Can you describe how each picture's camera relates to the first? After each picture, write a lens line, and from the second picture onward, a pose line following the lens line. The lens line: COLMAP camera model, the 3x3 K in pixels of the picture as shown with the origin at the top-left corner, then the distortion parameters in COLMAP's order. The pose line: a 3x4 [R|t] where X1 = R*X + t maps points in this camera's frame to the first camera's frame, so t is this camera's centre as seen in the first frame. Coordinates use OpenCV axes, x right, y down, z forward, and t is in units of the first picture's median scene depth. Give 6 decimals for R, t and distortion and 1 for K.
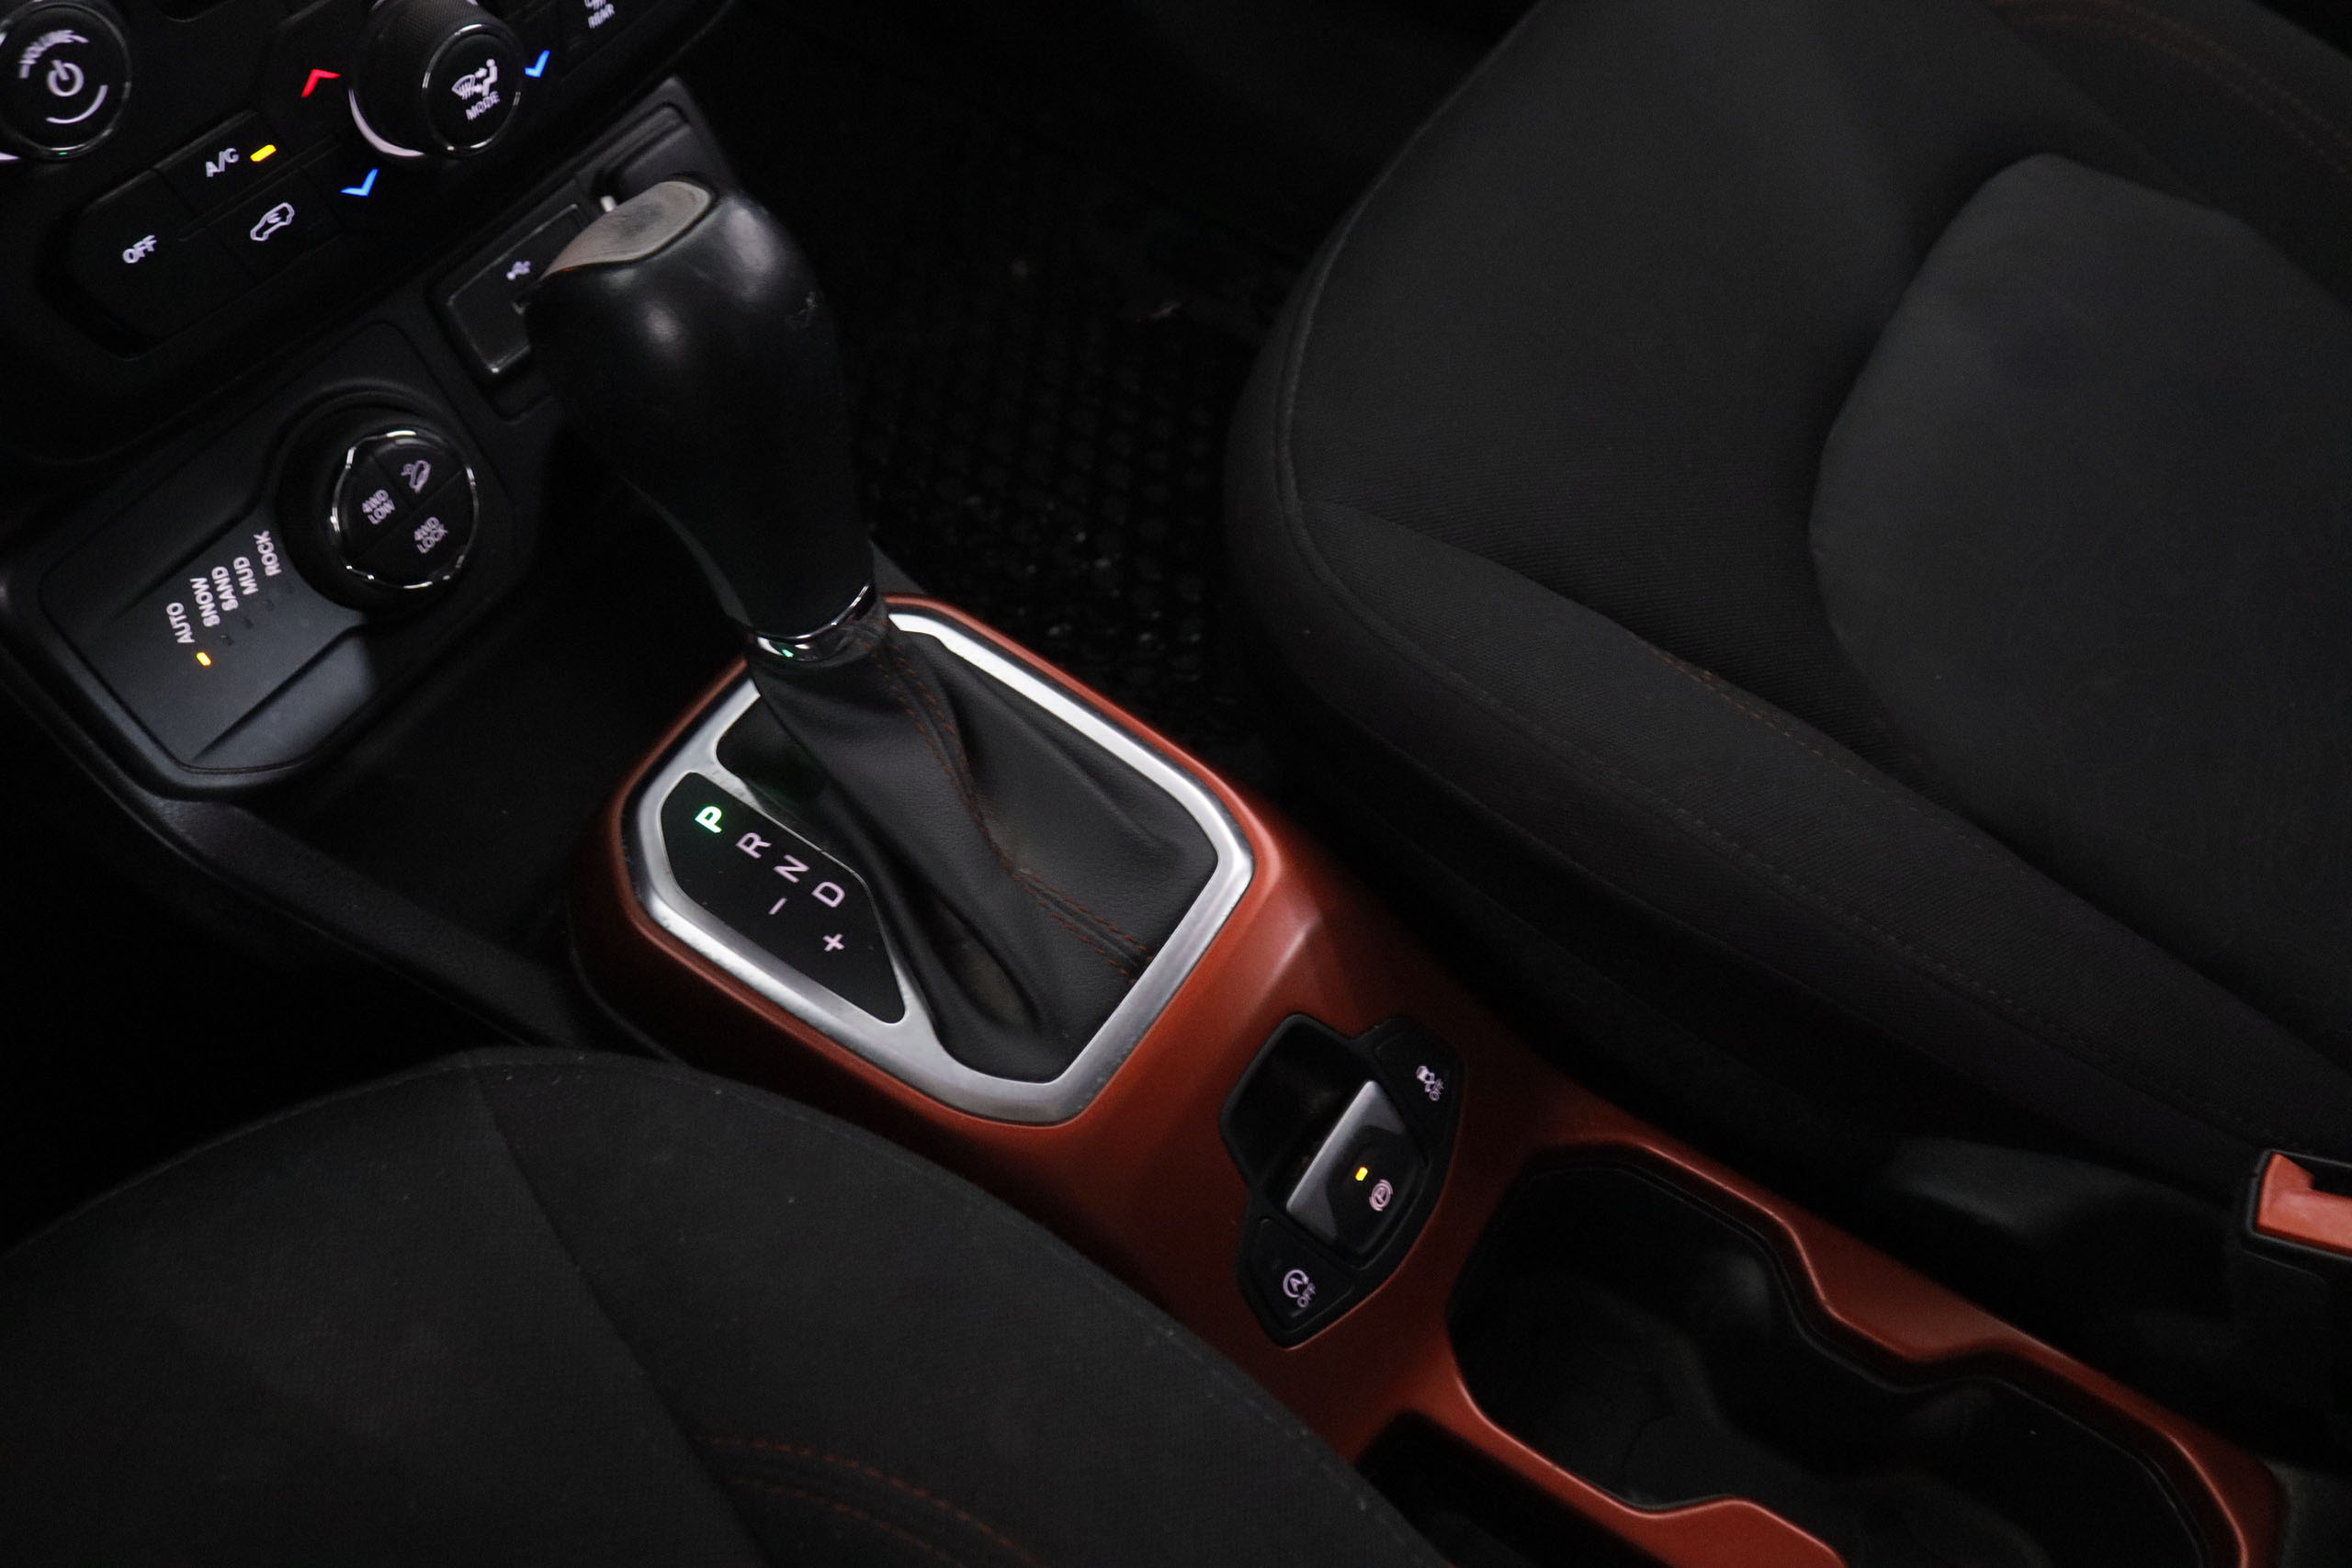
lens RADIAL K [[1923.2, 0, 1226.6], [0, 1923.2, 787.2], [0, 0, 1]] dist [-0.147686, 0.084020]
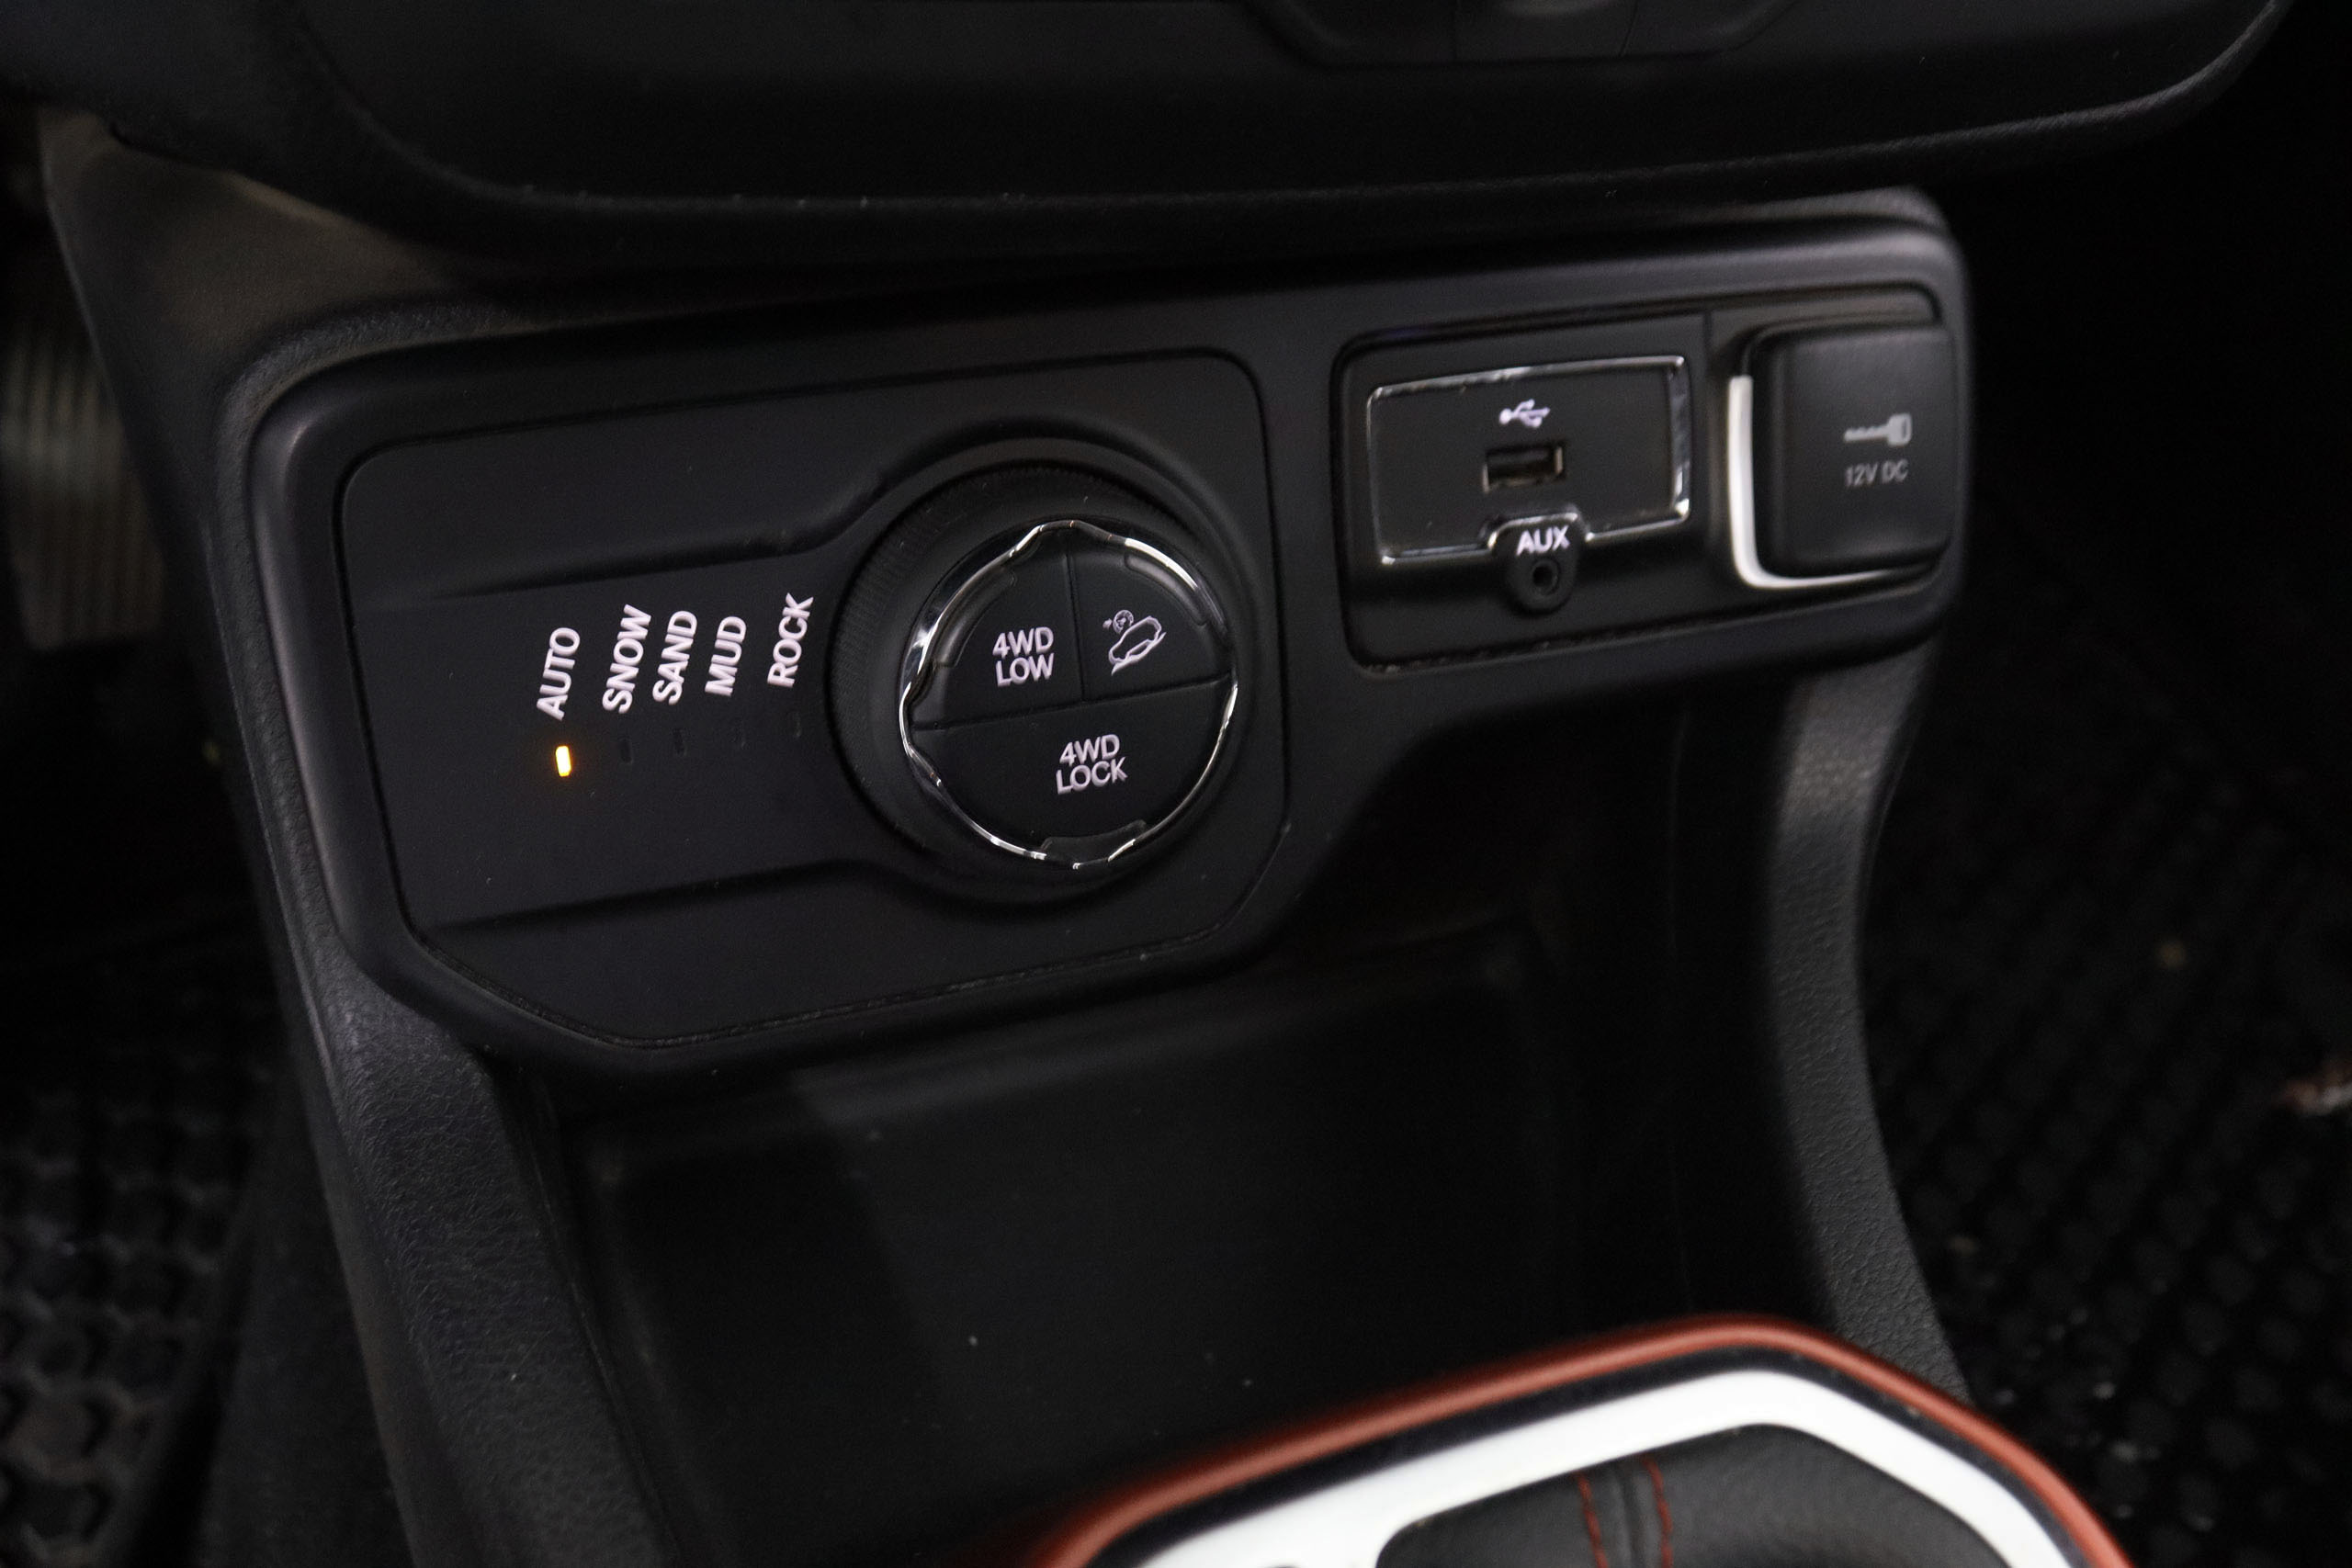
lens RADIAL K [[2116.8, 0, 1182.1], [0, 2116.8, 801.3], [0, 0, 1]] dist [-0.056375, 0.022461]
pose [[0.797163, 0.406524, -0.446395, -0.174729], [-0.521567, 0.836108, -0.169976, -0.051225], [0.304135, 0.368324, 0.878544, 0.570670]]
